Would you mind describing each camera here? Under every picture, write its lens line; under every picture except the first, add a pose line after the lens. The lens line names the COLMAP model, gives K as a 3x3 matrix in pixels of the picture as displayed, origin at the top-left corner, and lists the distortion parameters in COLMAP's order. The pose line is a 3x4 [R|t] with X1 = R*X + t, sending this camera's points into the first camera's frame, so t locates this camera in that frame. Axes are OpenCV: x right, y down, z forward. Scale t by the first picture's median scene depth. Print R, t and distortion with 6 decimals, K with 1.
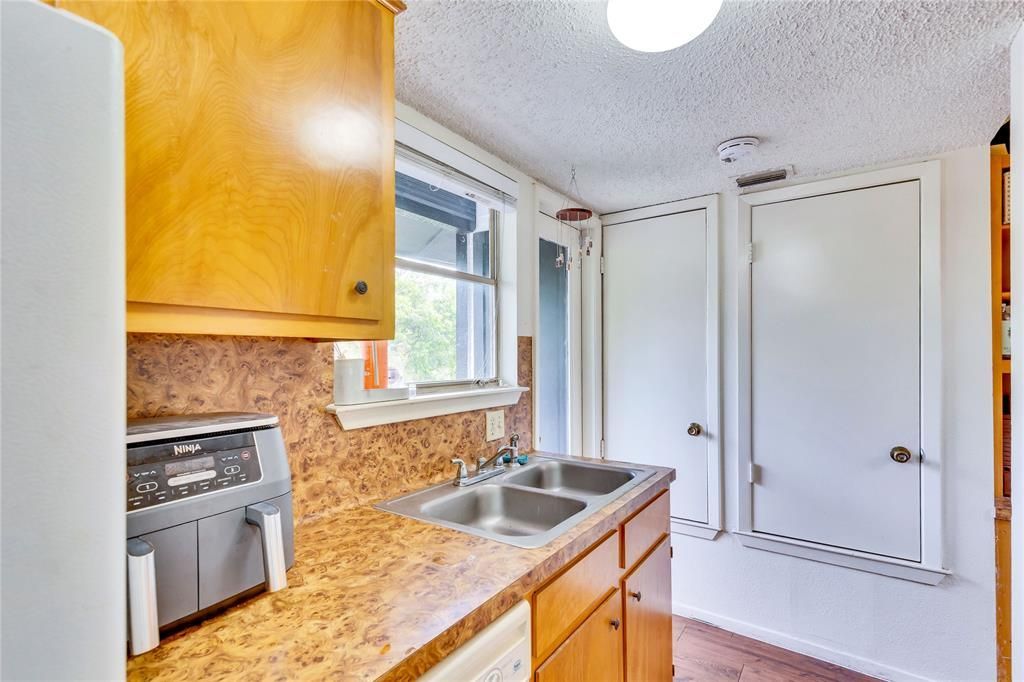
lens RADIAL K [[454.4, 0, 521.1], [0, 454.4, 351.7], [0, 0, 1]] dist [0.012896, -0.001632]
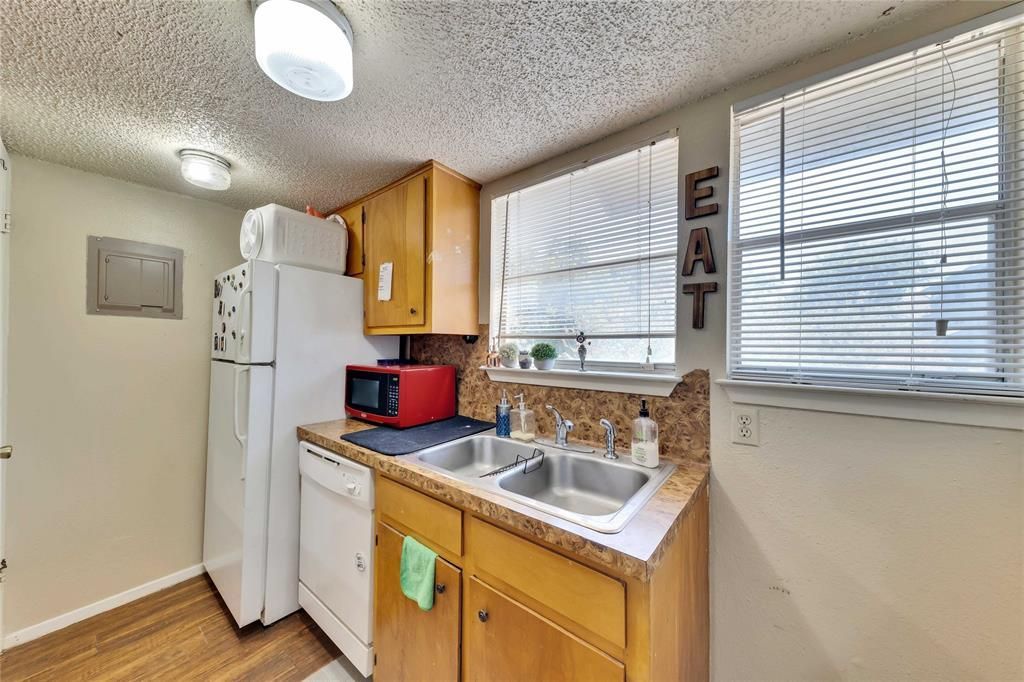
lens RADIAL K [[351.6, 0, 512.4], [0, 351.6, 345.8], [0, 0, 1]] dist [0.007760, -0.001949]
pose [[-0.070360, 0.010357, -0.997468, 0.886413], [0.004053, 0.999941, 0.010096, 0.017236], [0.997513, -0.003332, -0.070397, 1.062451]]
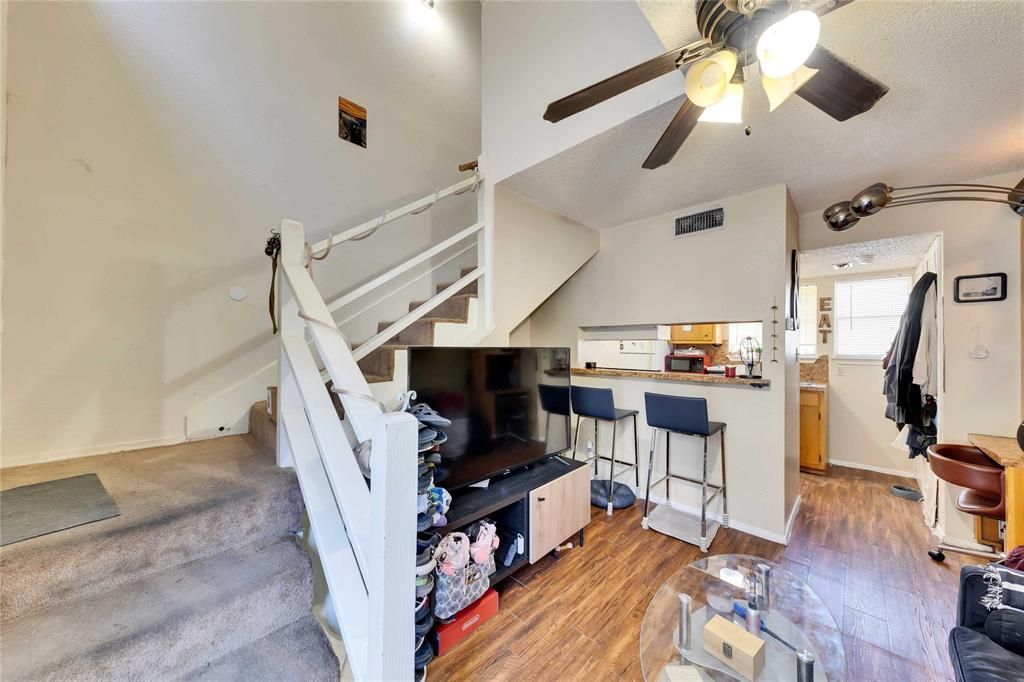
lens RADIAL K [[351.6, 0, 508.0], [0, 351.6, 346.5], [0, 0, 1]] dist [0.007760, -0.001949]
pose [[-0.168393, 0.005397, -0.985705, 2.964745], [0.009641, 0.999946, 0.003828, -0.014746], [0.985673, -0.008858, -0.168436, -0.383455]]
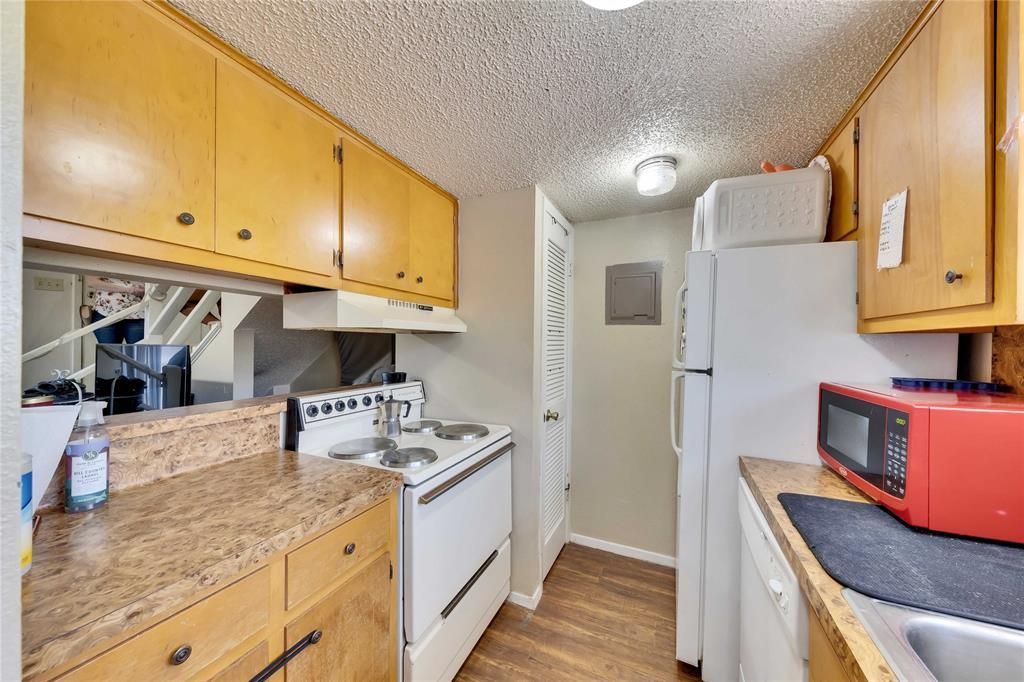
lens RADIAL K [[351.6, 0, 515.3], [0, 351.6, 344.2], [0, 0, 1]] dist [0.007760, -0.001949]
pose [[-0.983613, 0.000385, -0.180294, 0.493377], [0.001566, 0.999978, -0.006412, 0.014904], [0.180288, -0.006589, -0.983592, 1.049737]]
